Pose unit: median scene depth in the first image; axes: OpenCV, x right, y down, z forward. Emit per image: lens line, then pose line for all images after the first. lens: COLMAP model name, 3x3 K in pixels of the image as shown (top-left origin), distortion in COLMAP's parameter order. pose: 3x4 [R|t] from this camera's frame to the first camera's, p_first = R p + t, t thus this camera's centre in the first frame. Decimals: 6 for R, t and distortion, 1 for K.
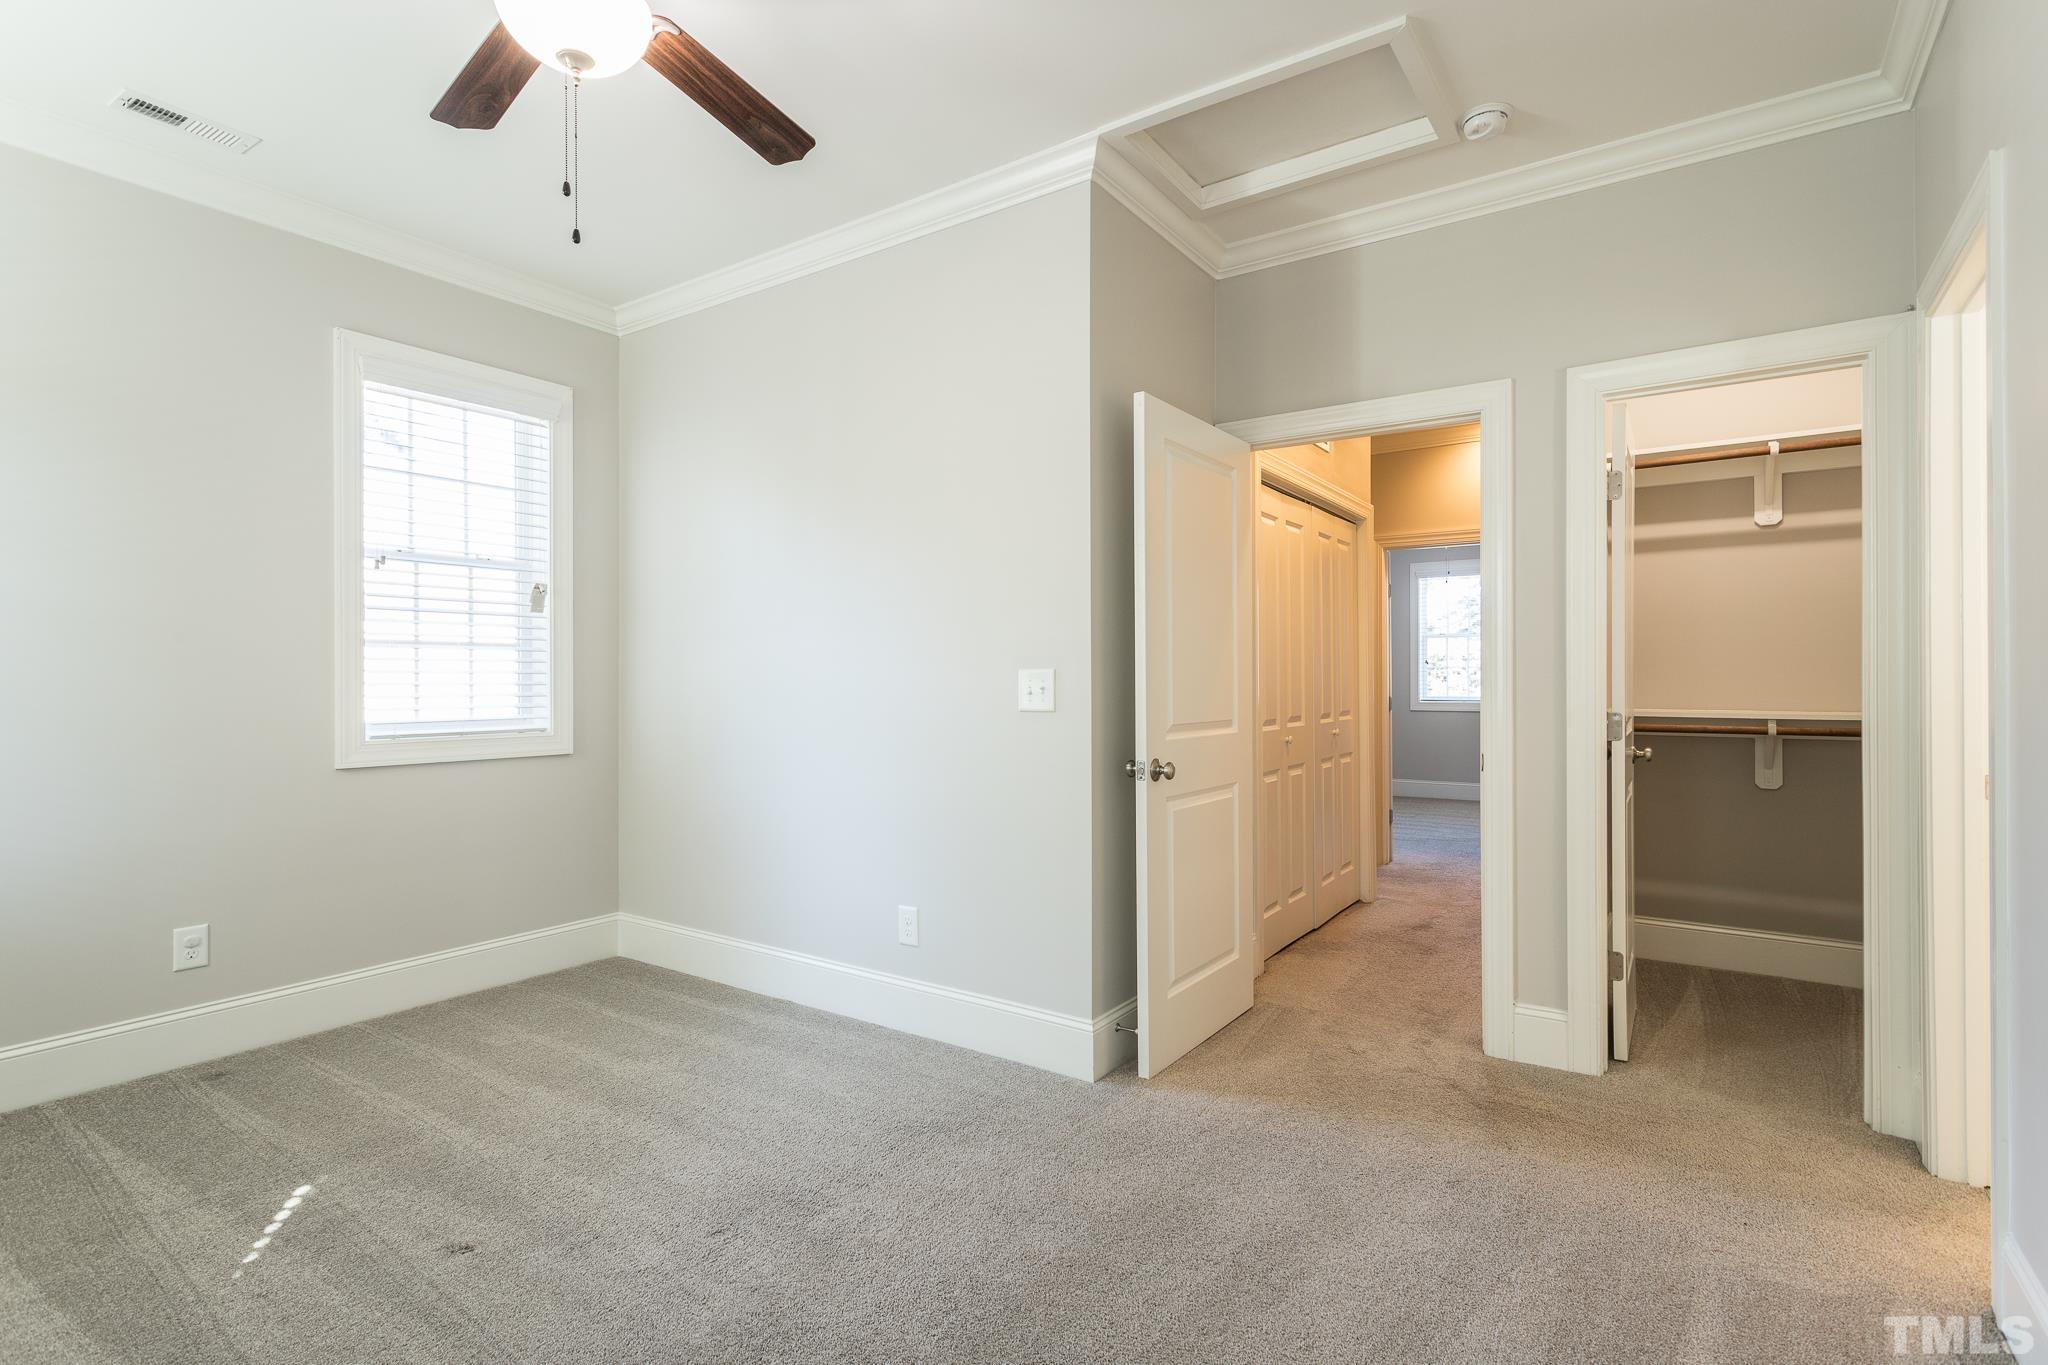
lens RADIAL K [[966.4, 0, 1032.7], [0, 966.4, 680.8], [0, 0, 1]] dist [0.002102, 0.000370]
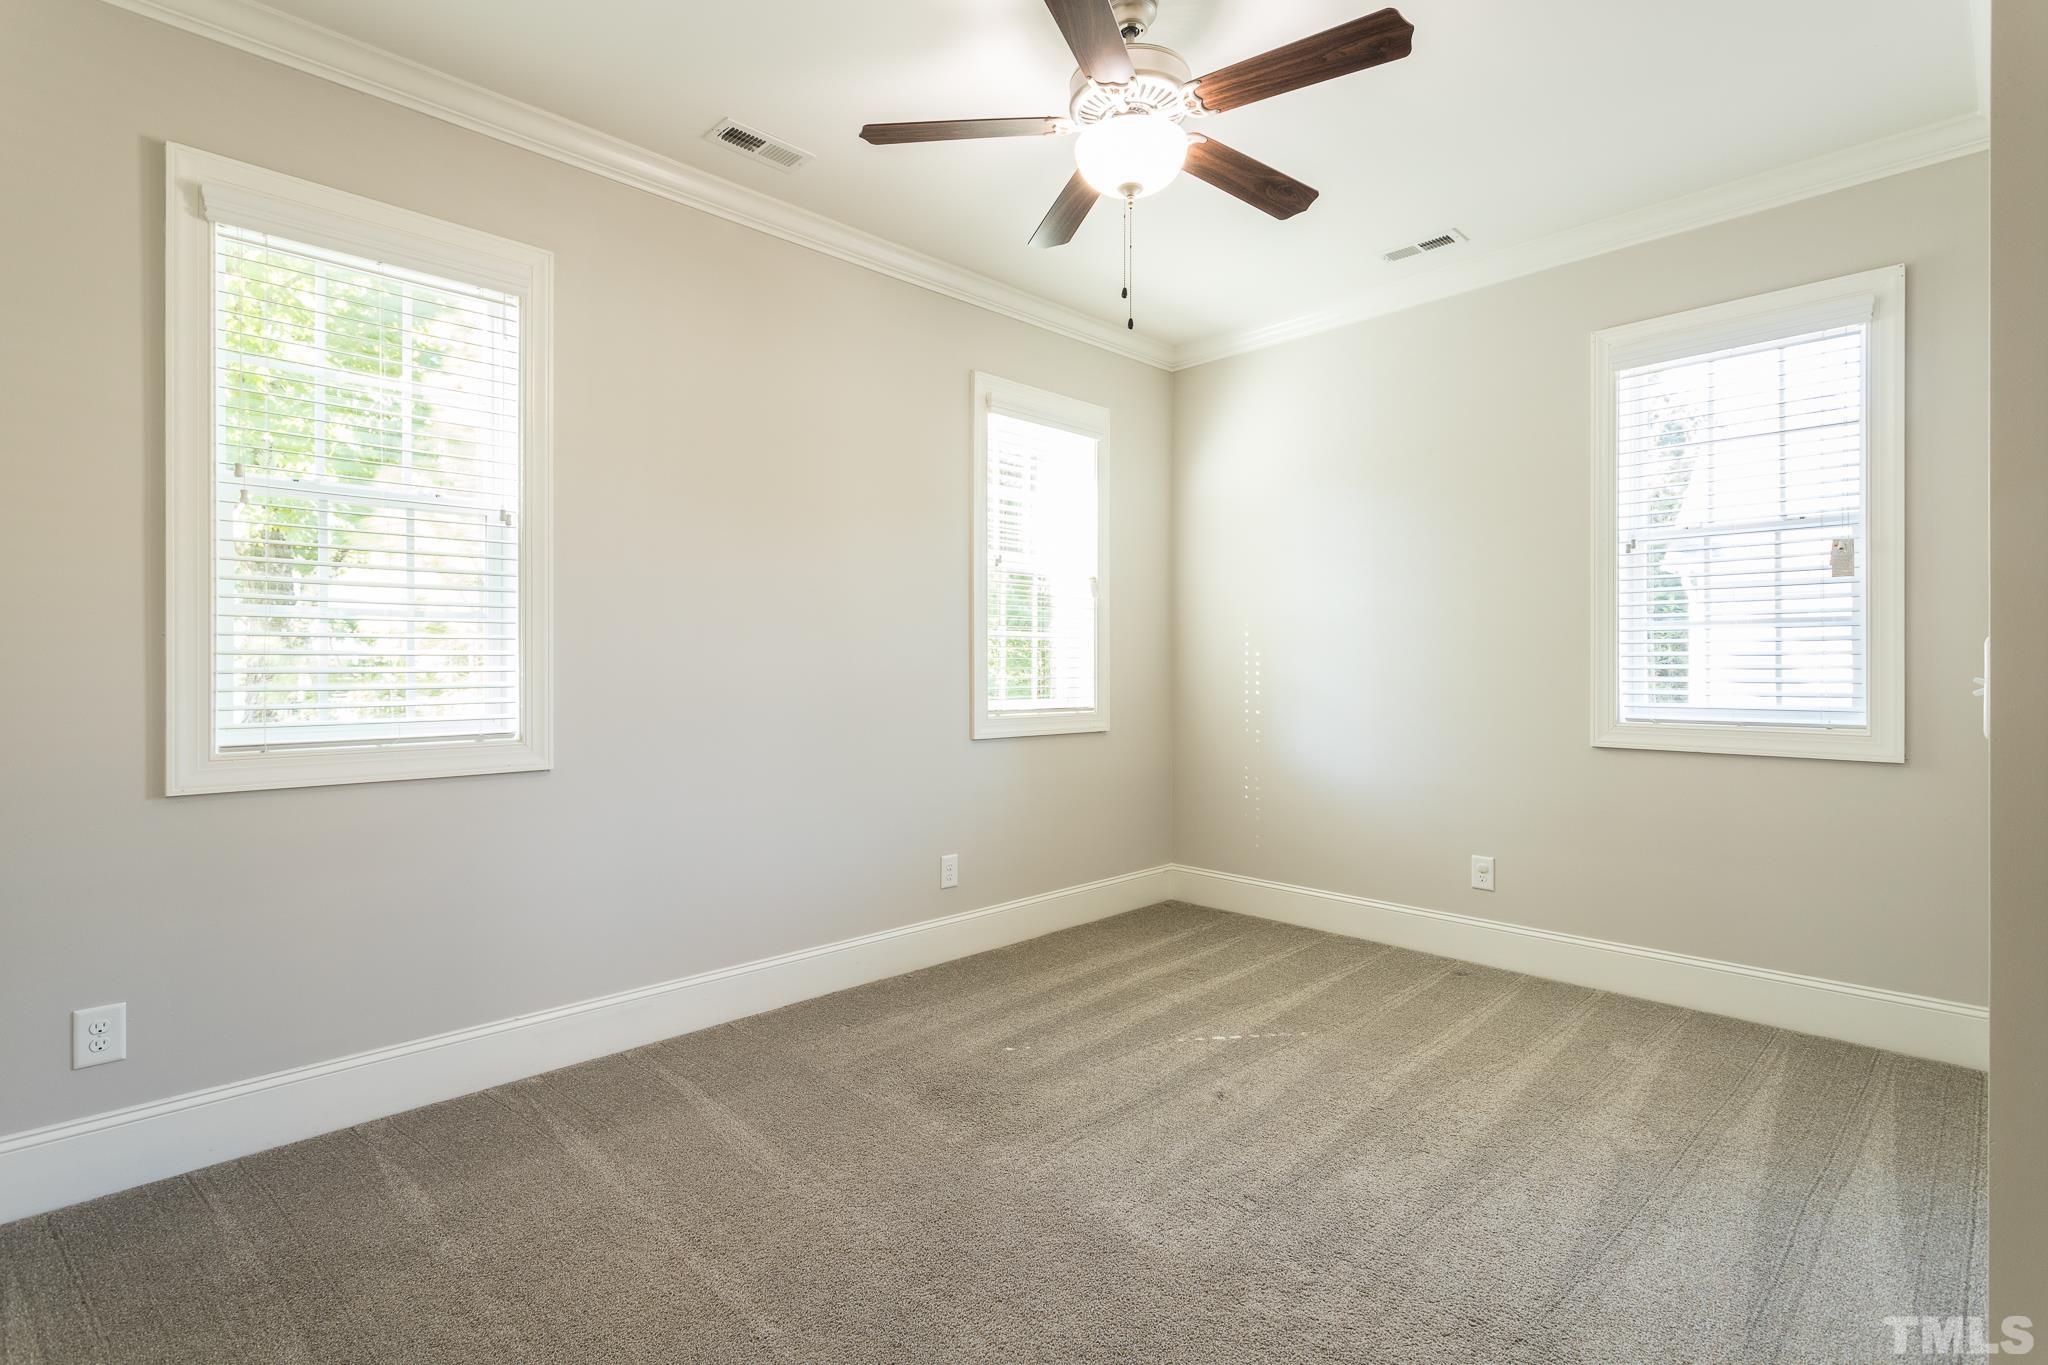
lens RADIAL K [[966.4, 0, 1032.7], [0, 966.4, 680.8], [0, 0, 1]] dist [0.002102, 0.000370]
pose [[-0.187440, 0.019603, -0.982080, 0.455684], [0.004164, 0.999808, 0.019163, -0.005256], [0.982267, -0.000497, -0.187486, 0.606275]]
